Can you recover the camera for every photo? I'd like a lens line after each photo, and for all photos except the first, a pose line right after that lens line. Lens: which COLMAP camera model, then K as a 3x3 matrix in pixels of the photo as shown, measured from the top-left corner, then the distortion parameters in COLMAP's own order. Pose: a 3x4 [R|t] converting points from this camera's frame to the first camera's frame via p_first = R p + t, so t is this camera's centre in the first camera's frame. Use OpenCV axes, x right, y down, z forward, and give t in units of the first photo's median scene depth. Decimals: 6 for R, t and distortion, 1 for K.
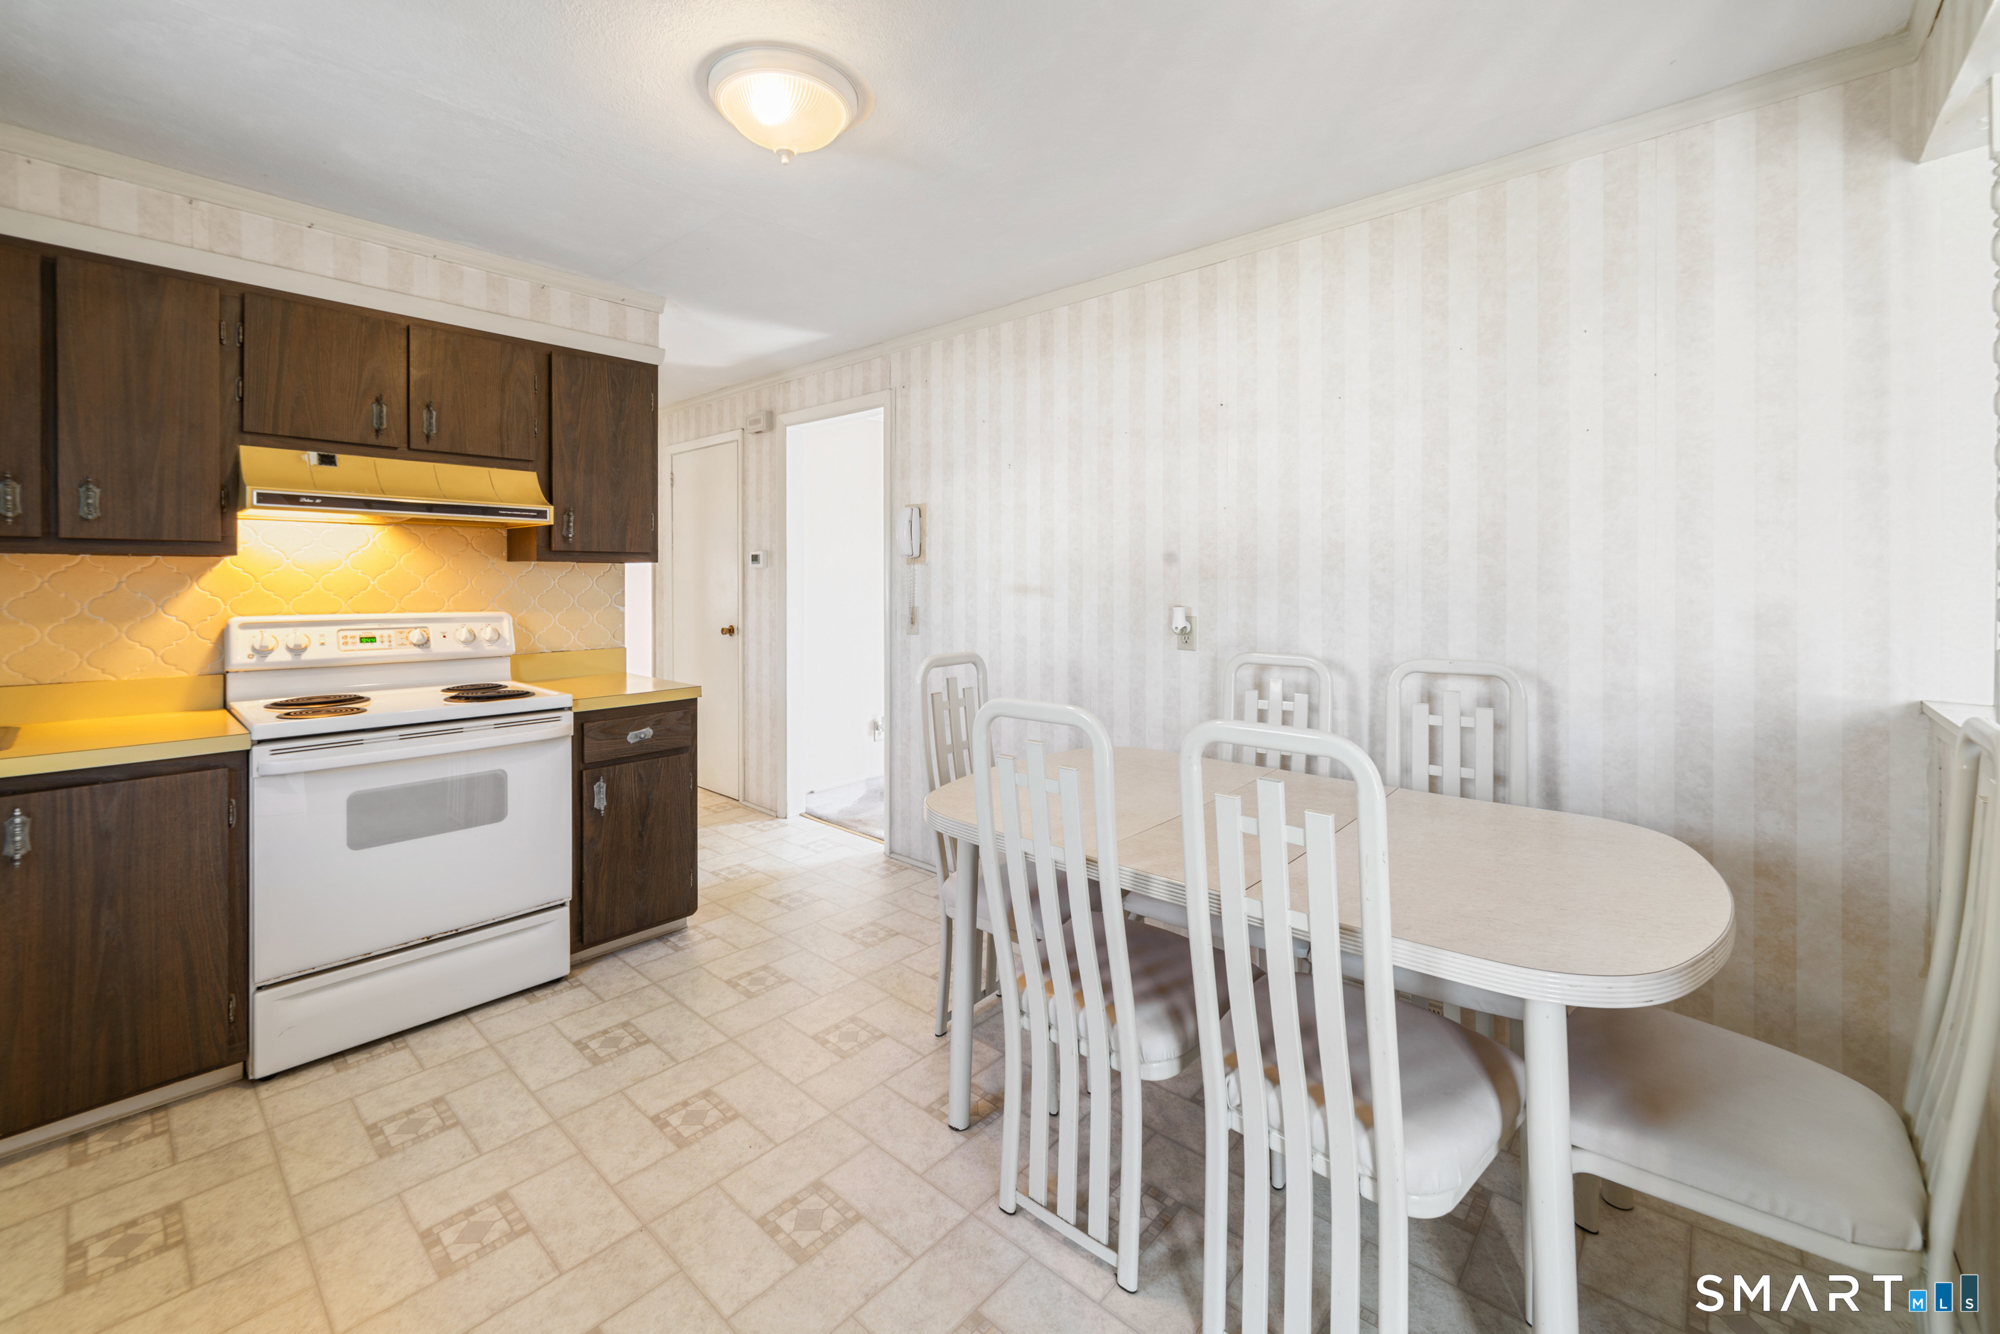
lens RADIAL K [[812.8, 0, 979.5], [0, 812.8, 581.1], [0, 0, 1]] dist [0.003023, 0.000351]
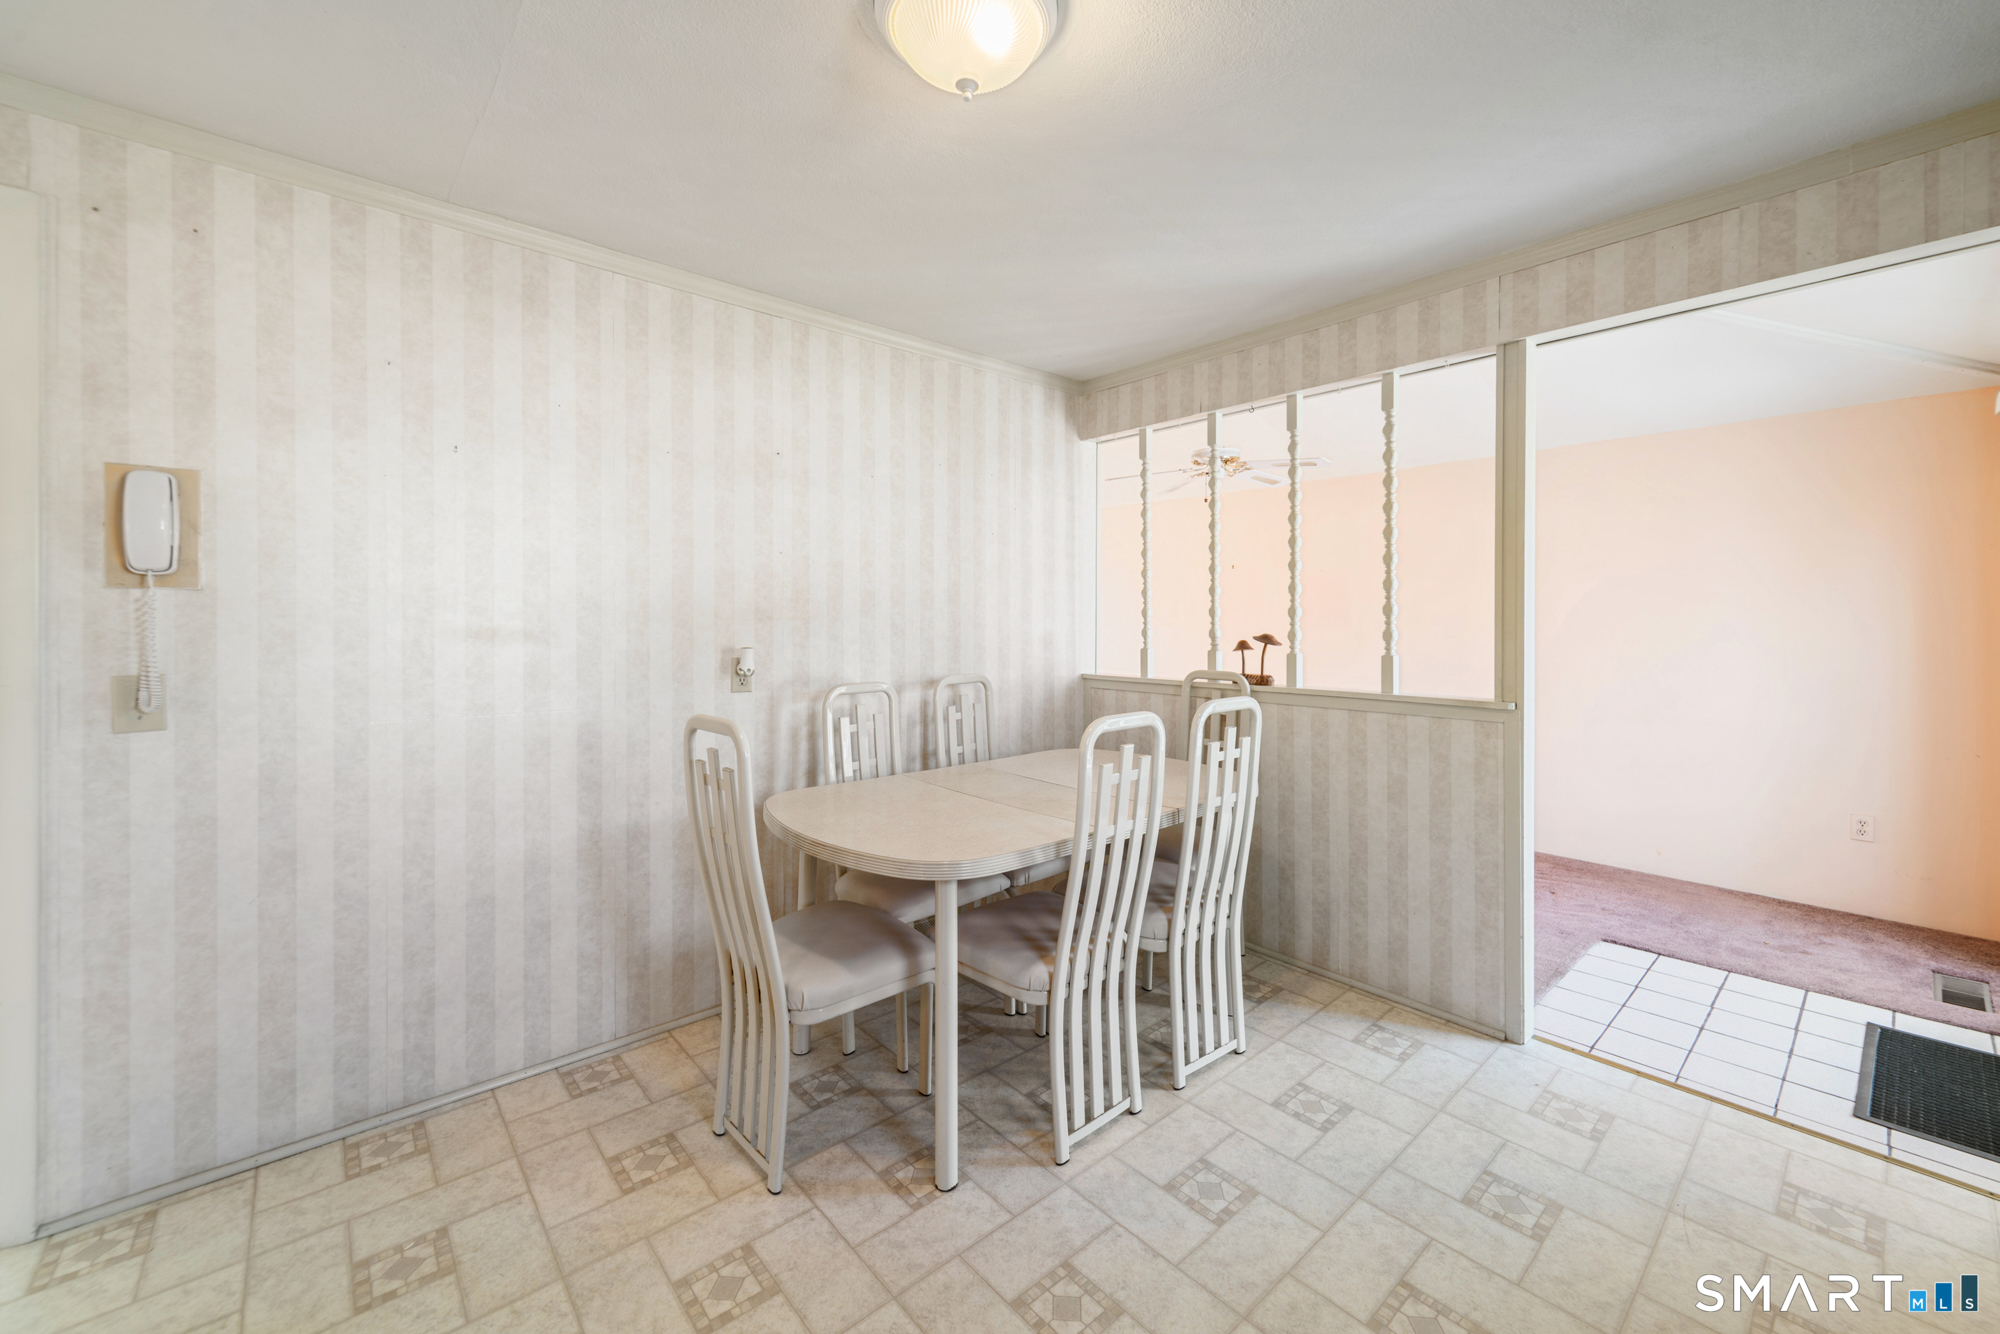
lens RADIAL K [[799.0, 0, 964.6], [0, 799.0, 640.5], [0, 0, 1]] dist [-0.010610, 0.000280]
pose [[0.125175, -0.025807, 0.991799, -0.681223], [-0.000501, 0.999660, 0.026075, -0.003334], [-0.992135, -0.003761, 0.125120, 0.619665]]
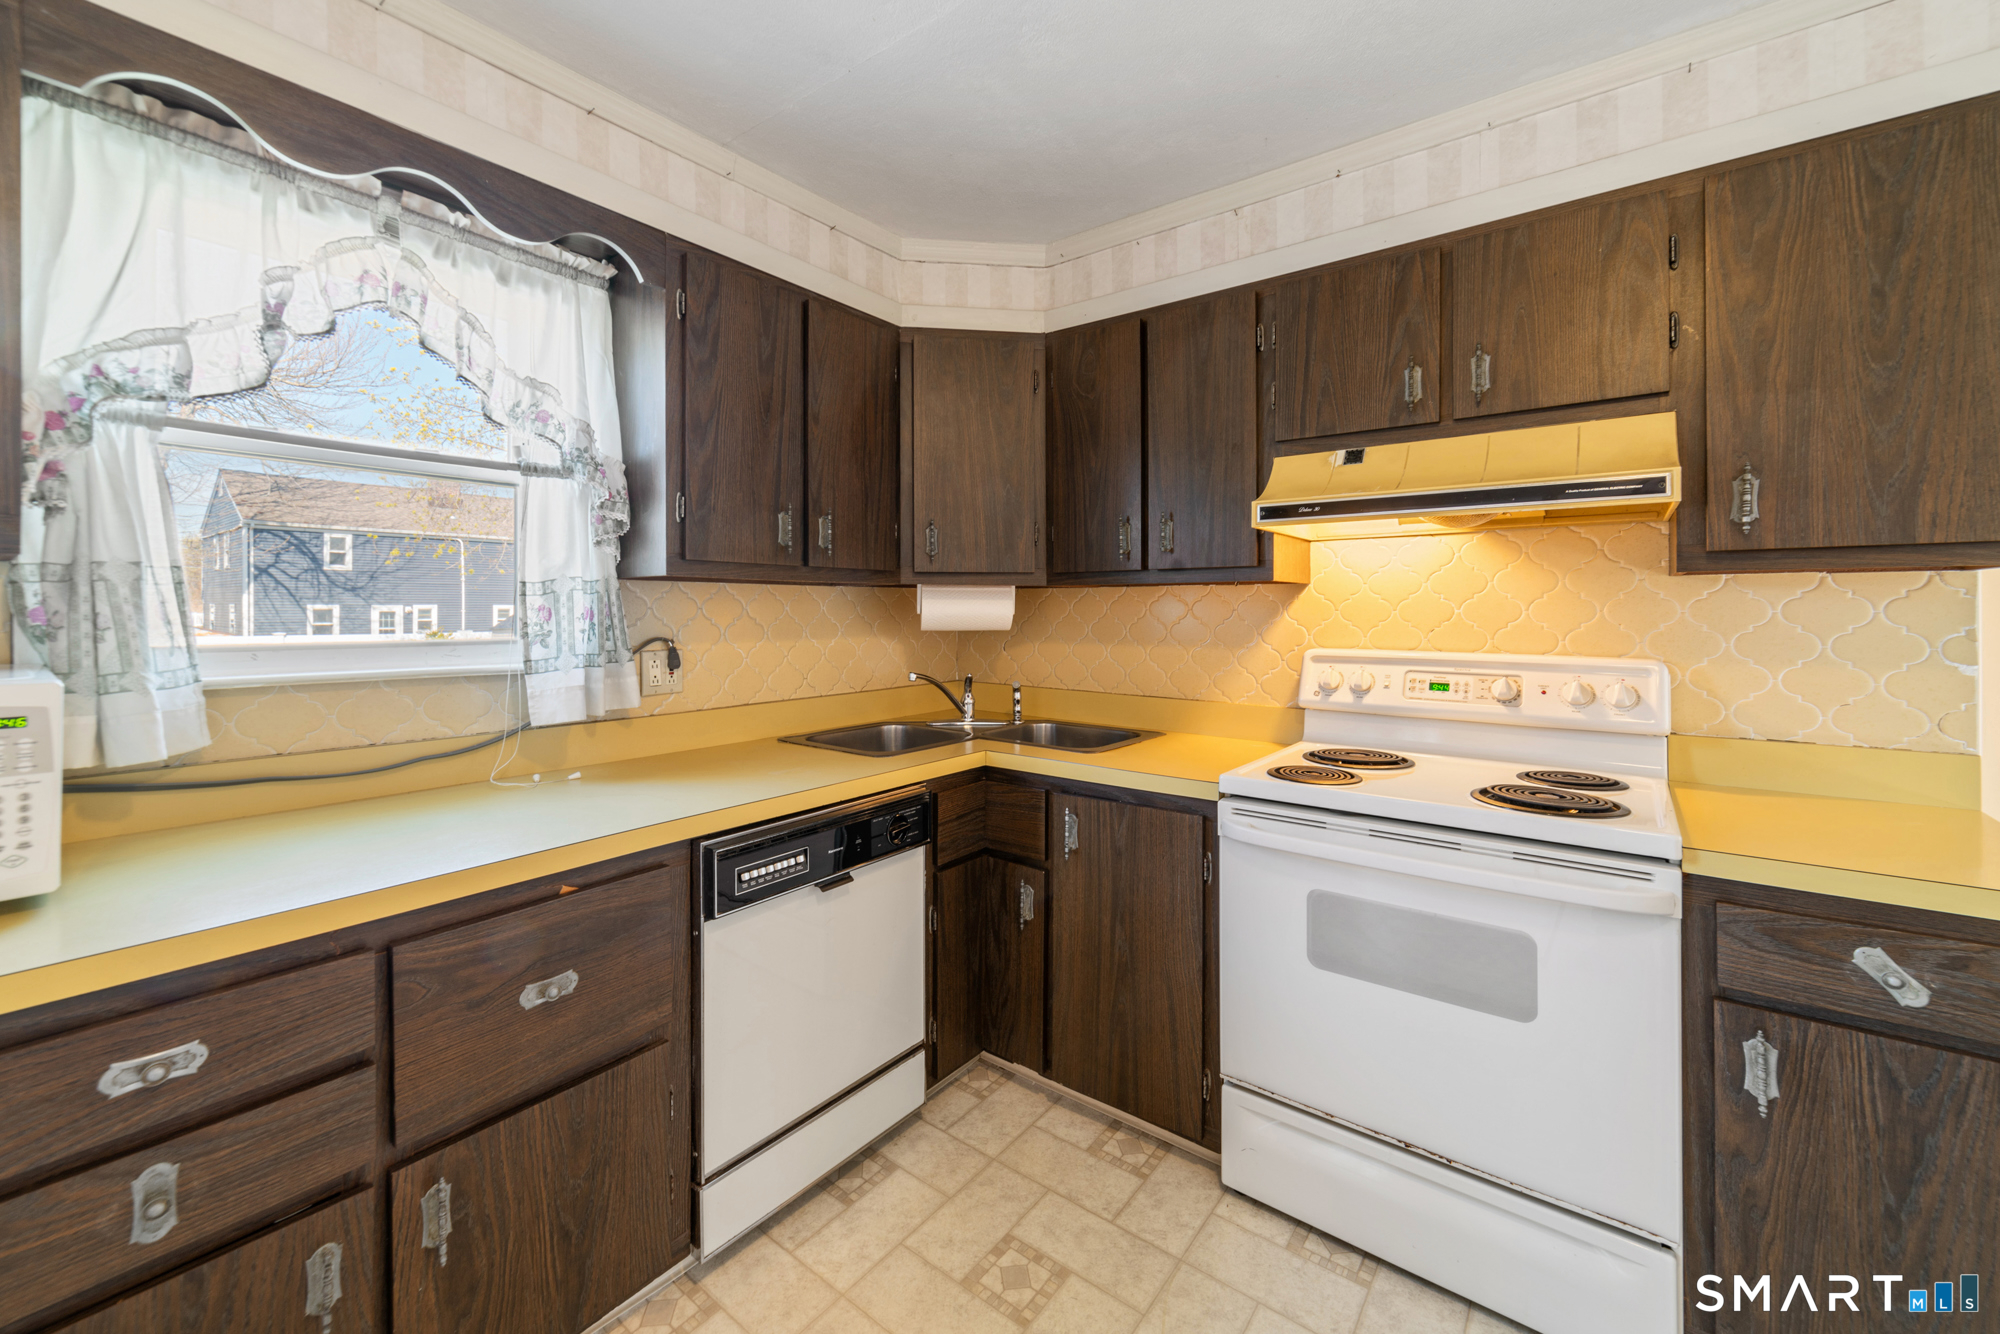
lens RADIAL K [[795.0, 0, 1004.6], [0, 795.0, 609.4], [0, 0, 1]] dist [-0.000369, 0.000310]
pose [[0.082878, -0.000583, -0.996560, -0.048229], [-0.000619, 1.000000, -0.000637, 0.000930], [0.996560, 0.000669, 0.082877, 0.525491]]
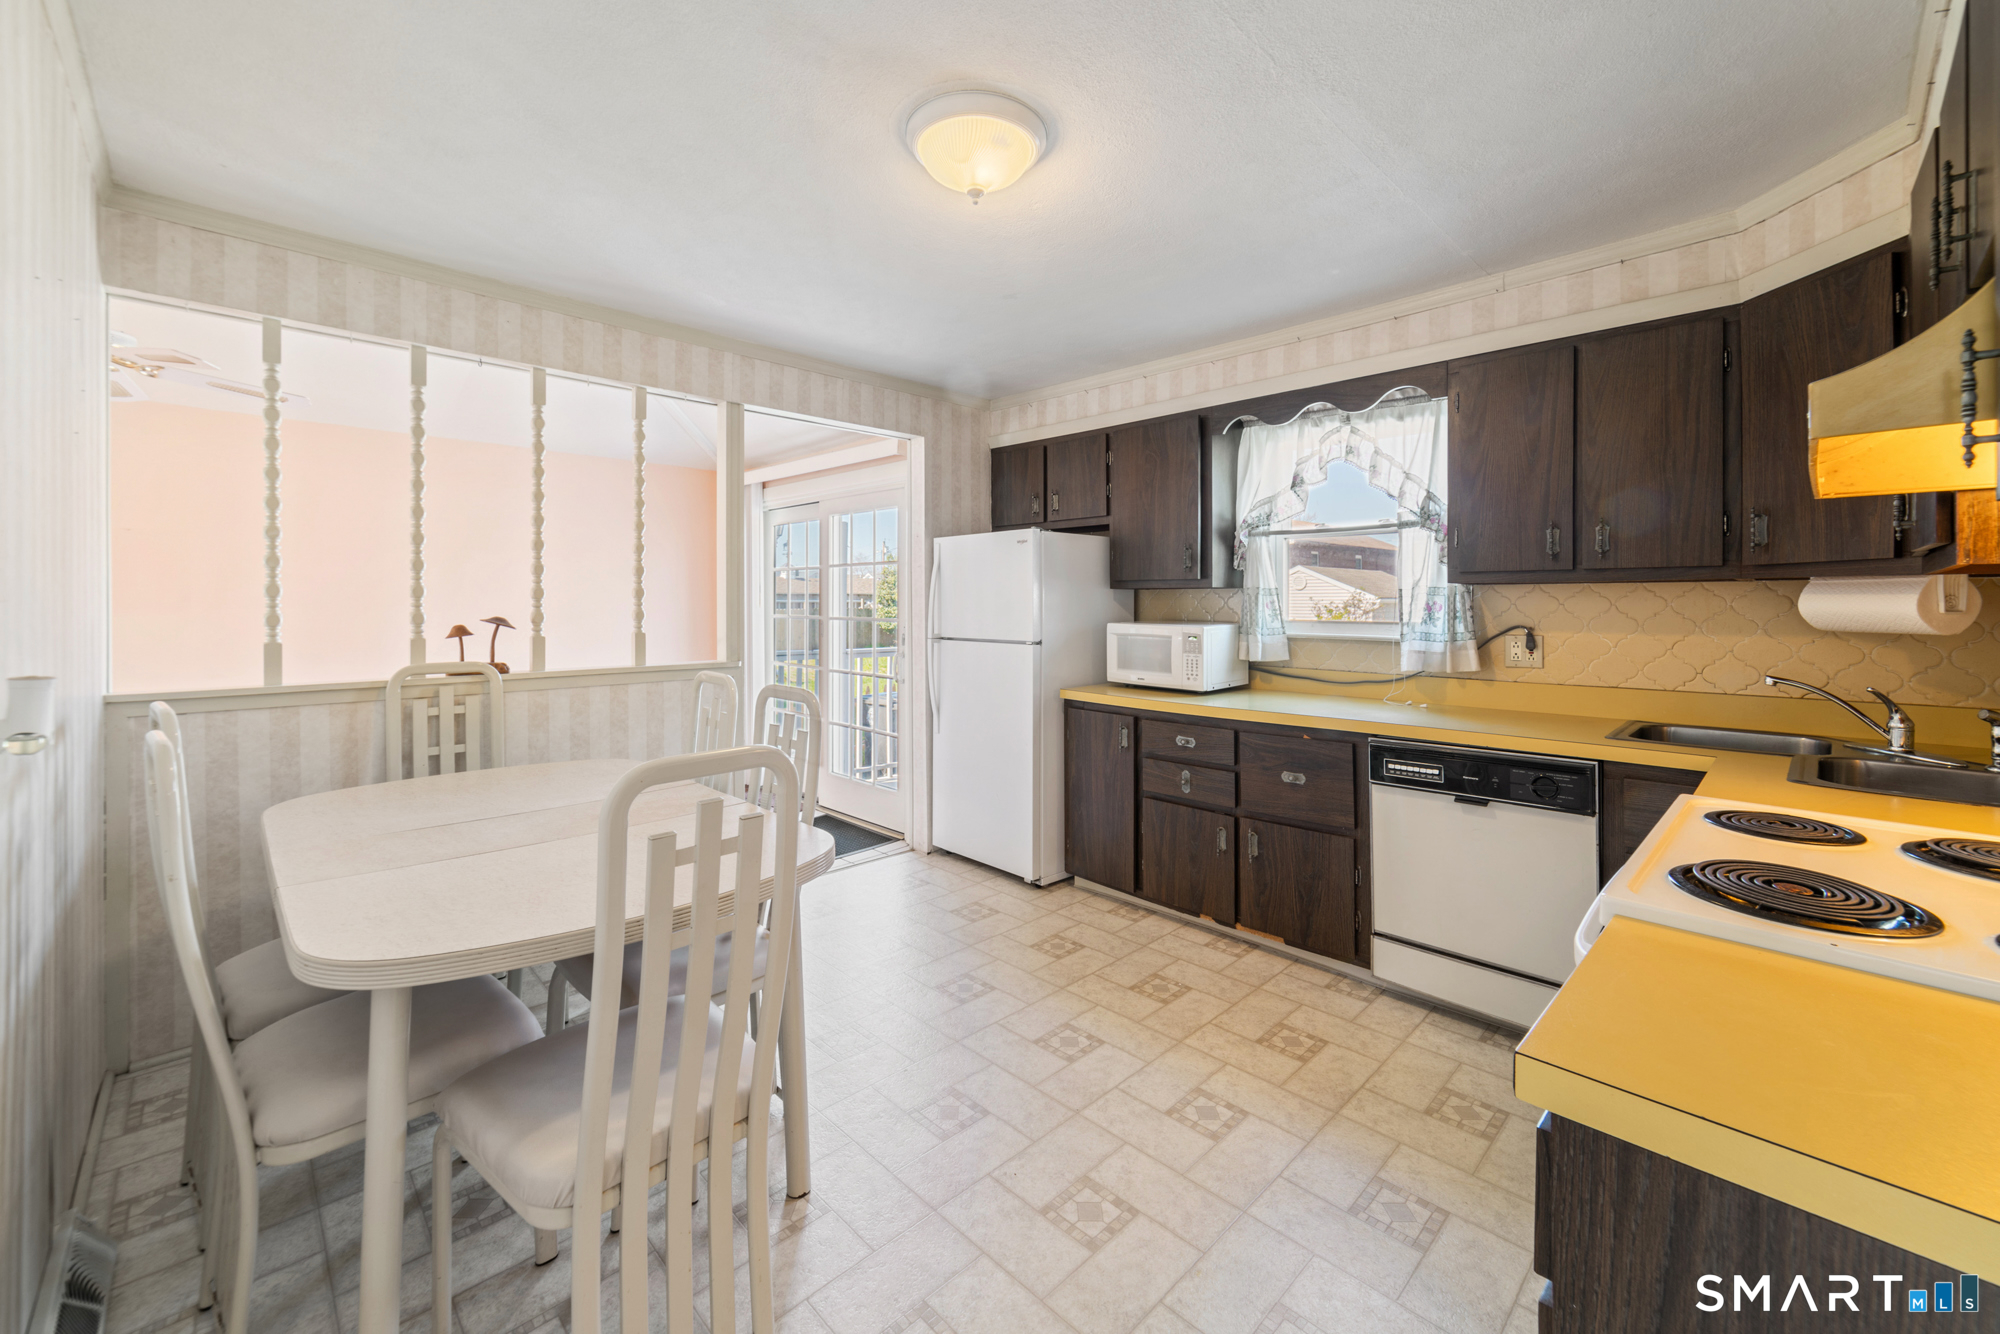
lens RADIAL K [[795.0, 0, 1004.6], [0, 795.0, 609.4], [0, 0, 1]] dist [-0.000369, 0.000310]
pose [[-0.998660, -0.001081, 0.051747, -0.212609], [-0.000639, 0.999963, 0.008558, -0.002318], [-0.051754, 0.008513, -0.998624, 1.322963]]
